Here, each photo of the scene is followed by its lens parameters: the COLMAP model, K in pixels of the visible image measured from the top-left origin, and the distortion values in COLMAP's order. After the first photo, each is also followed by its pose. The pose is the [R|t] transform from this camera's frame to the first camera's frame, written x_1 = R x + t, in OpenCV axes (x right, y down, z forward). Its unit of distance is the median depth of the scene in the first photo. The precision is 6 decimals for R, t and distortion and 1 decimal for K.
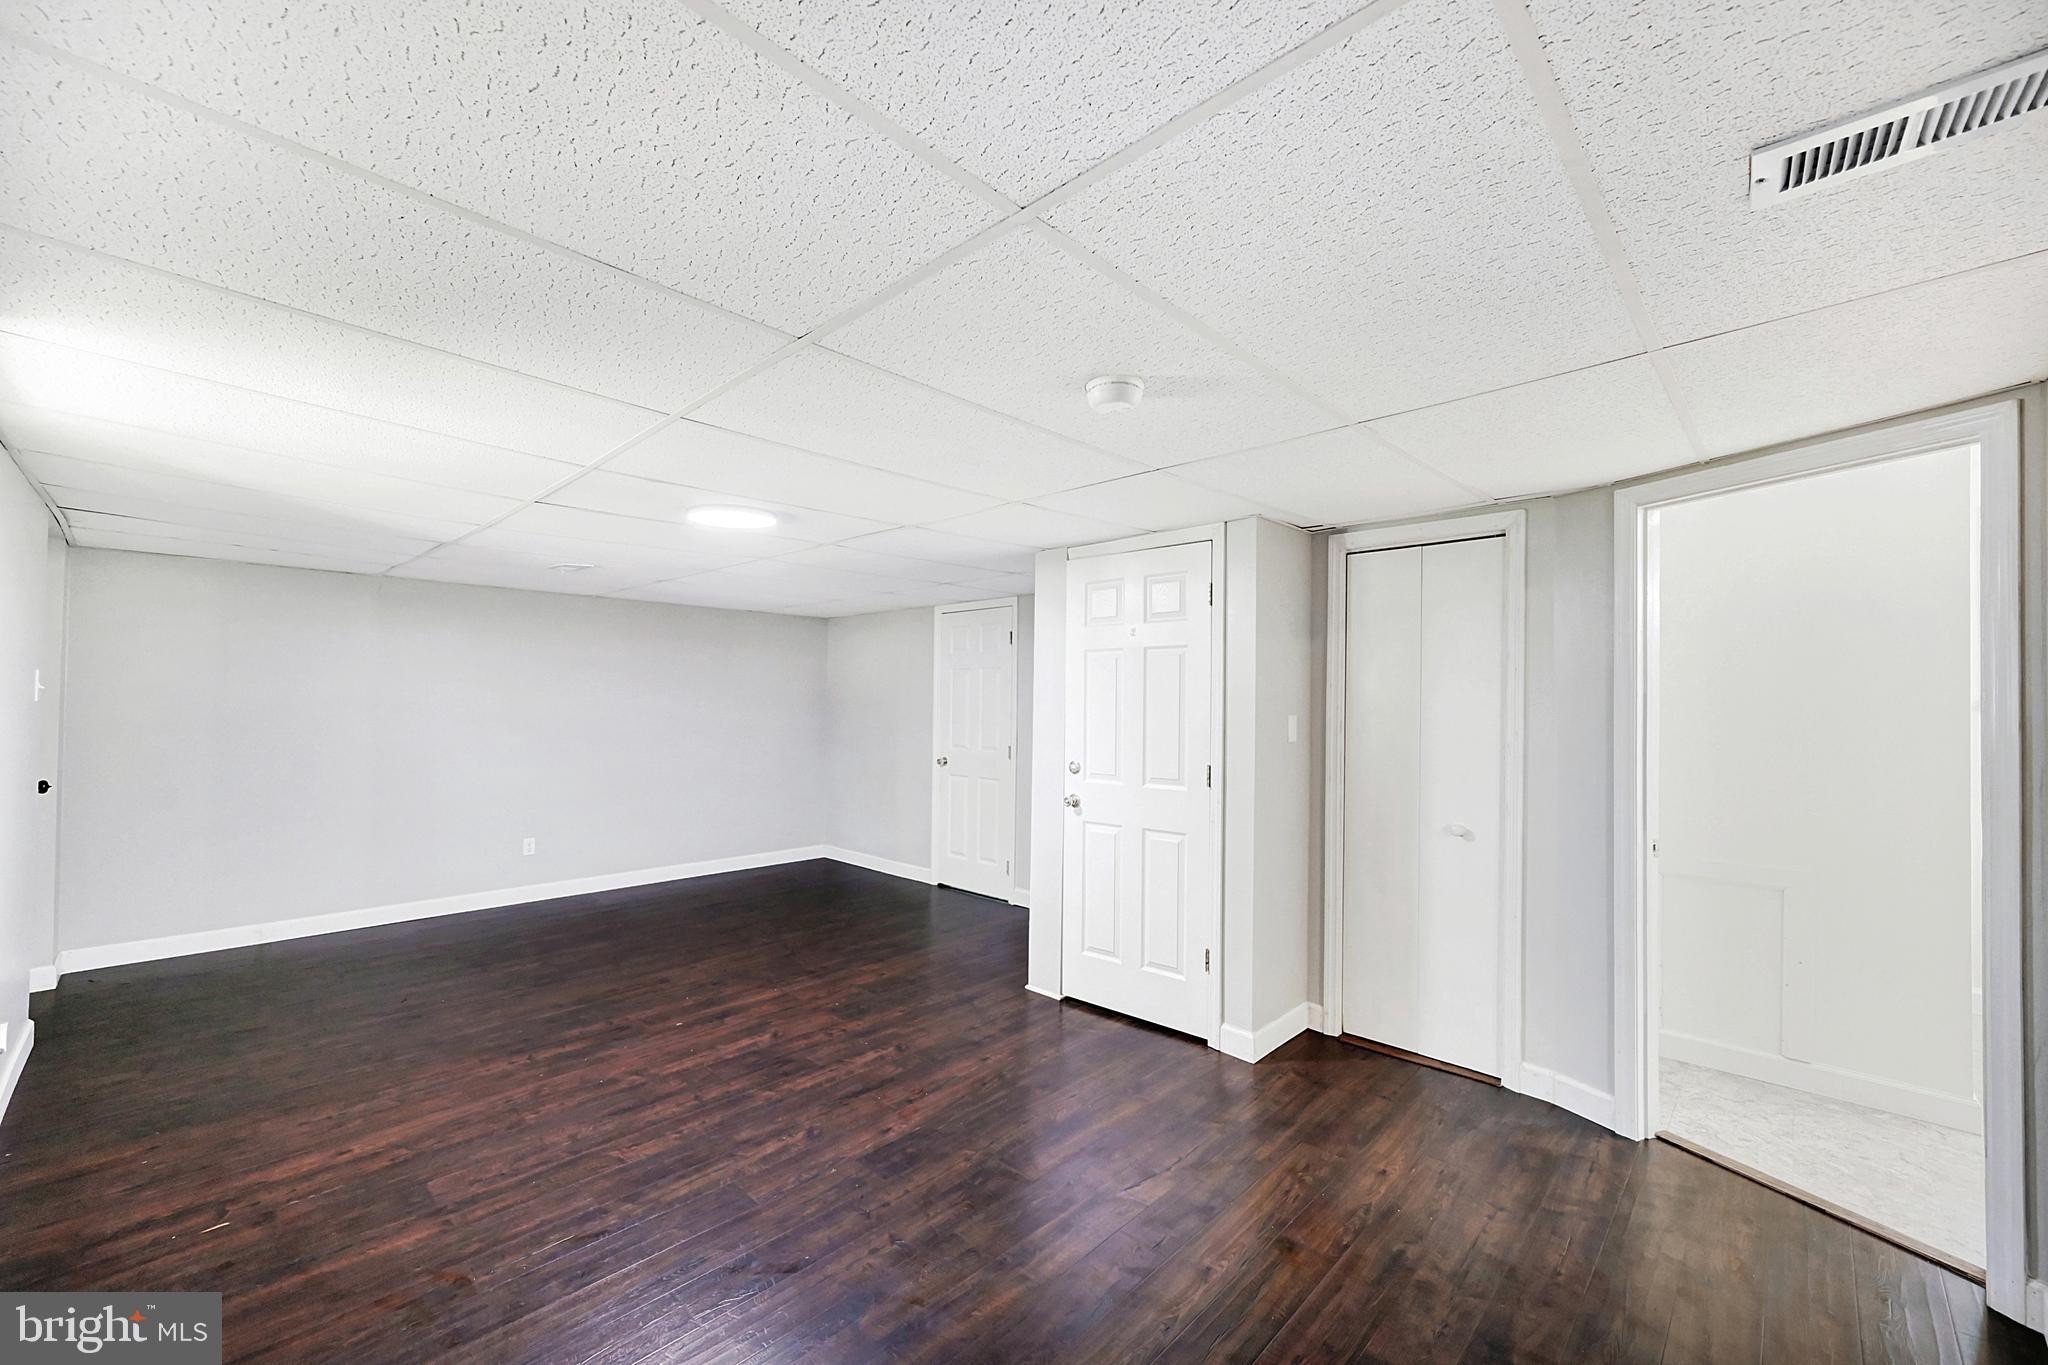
lens RADIAL K [[822.9, 0, 1036.8], [0, 822.9, 696.2], [0, 0, 1]] dist [0.000021, -0.000095]
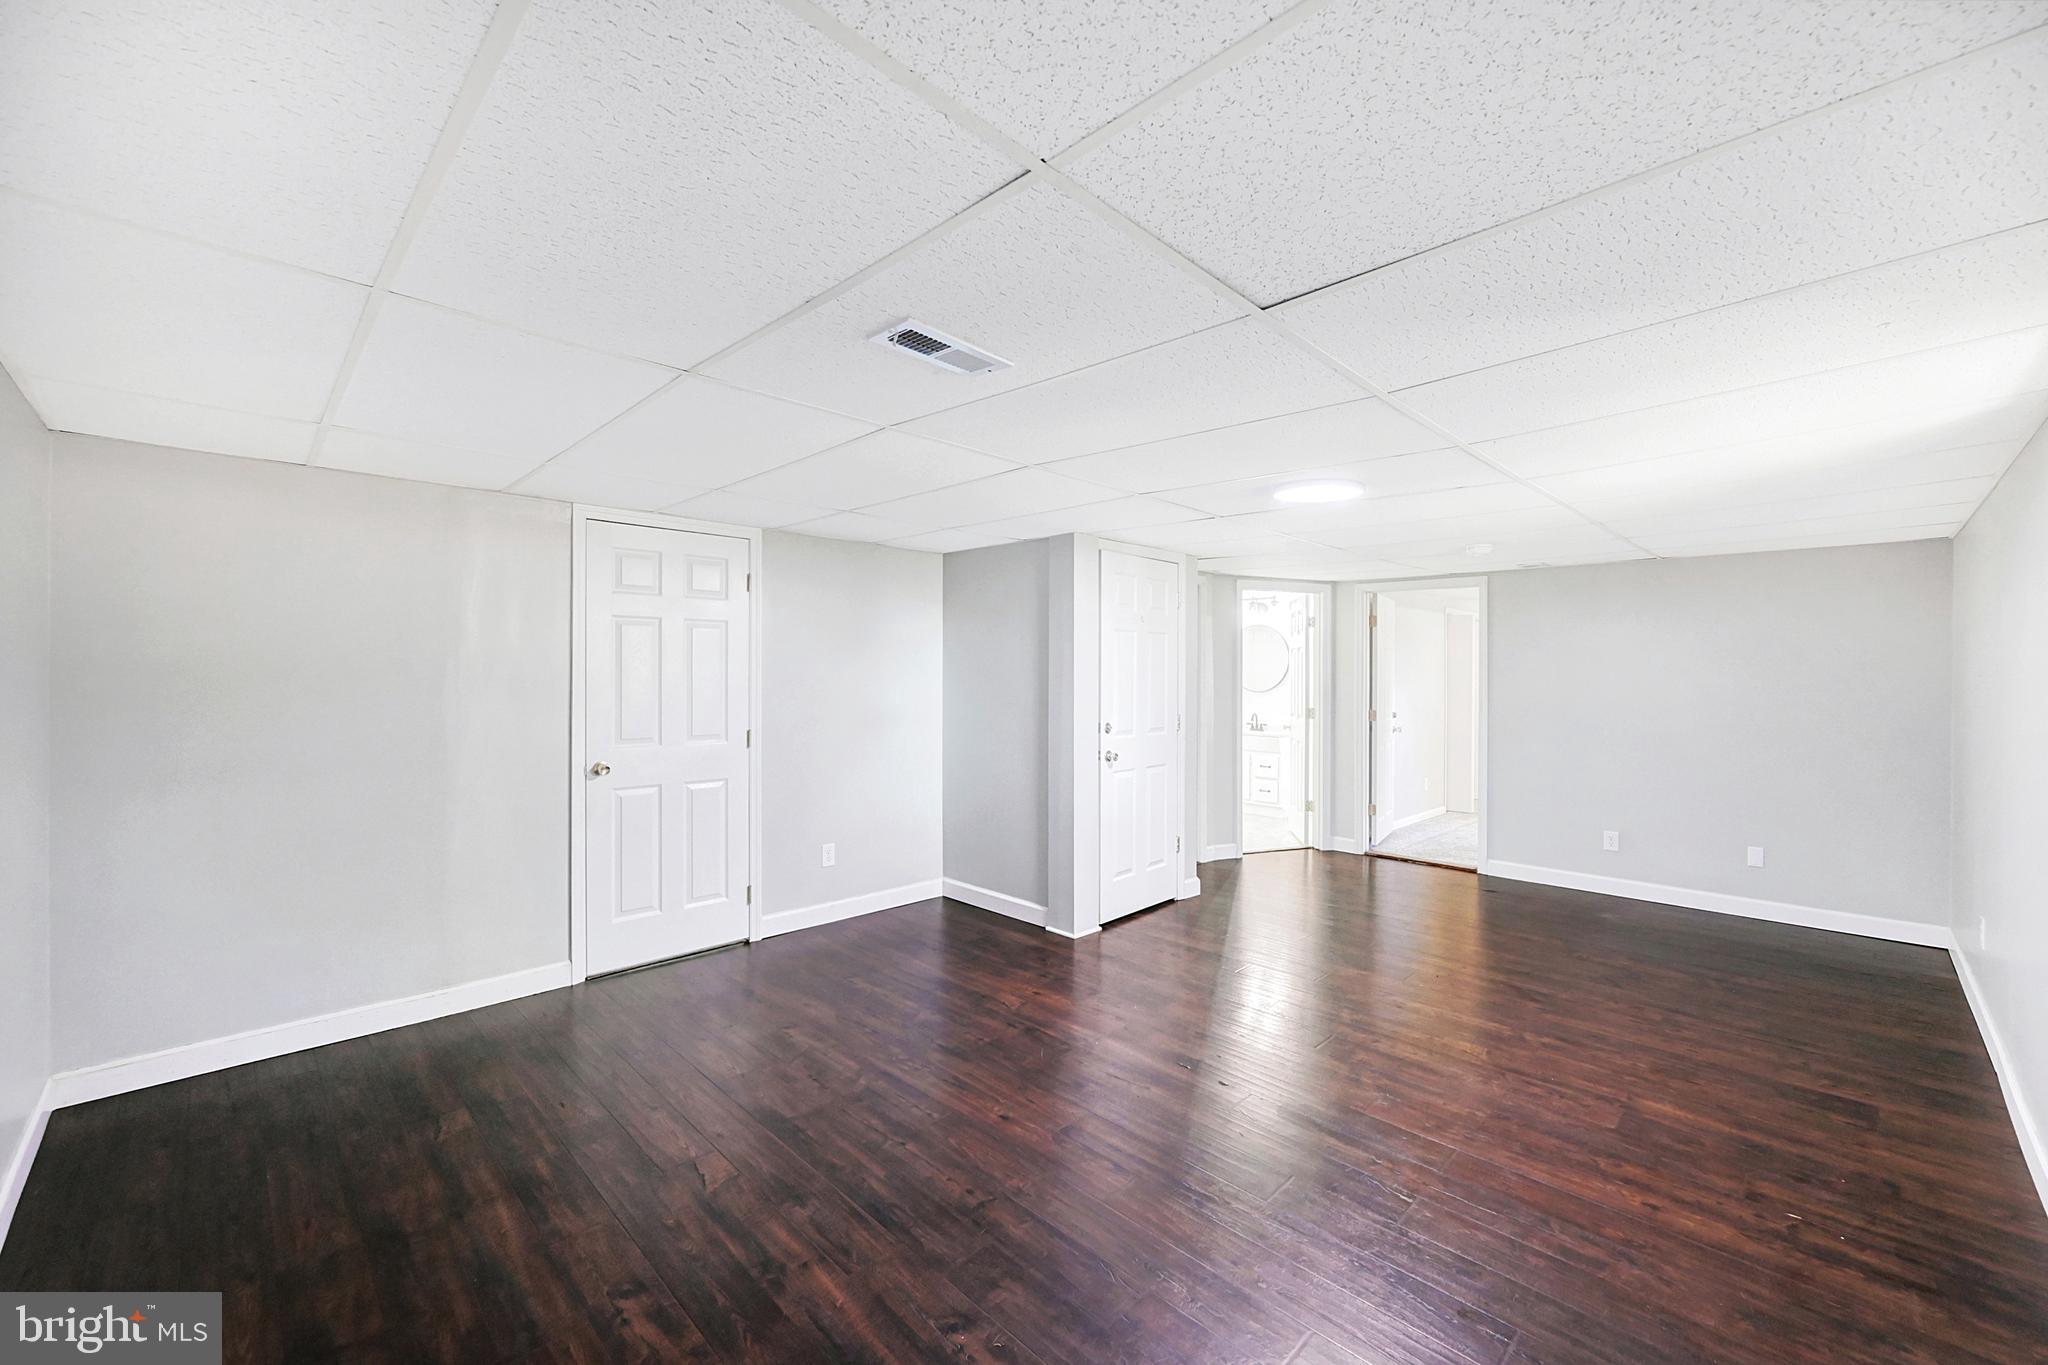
lens RADIAL K [[822.9, 0, 1034.7], [0, 822.9, 669.1], [0, 0, 1]] dist [0.000021, -0.000095]
pose [[0.016837, -0.005950, 0.999841, -1.799560], [-0.012610, 0.999902, 0.006163, -0.003870], [-0.999779, -0.012711, 0.016760, 1.723009]]
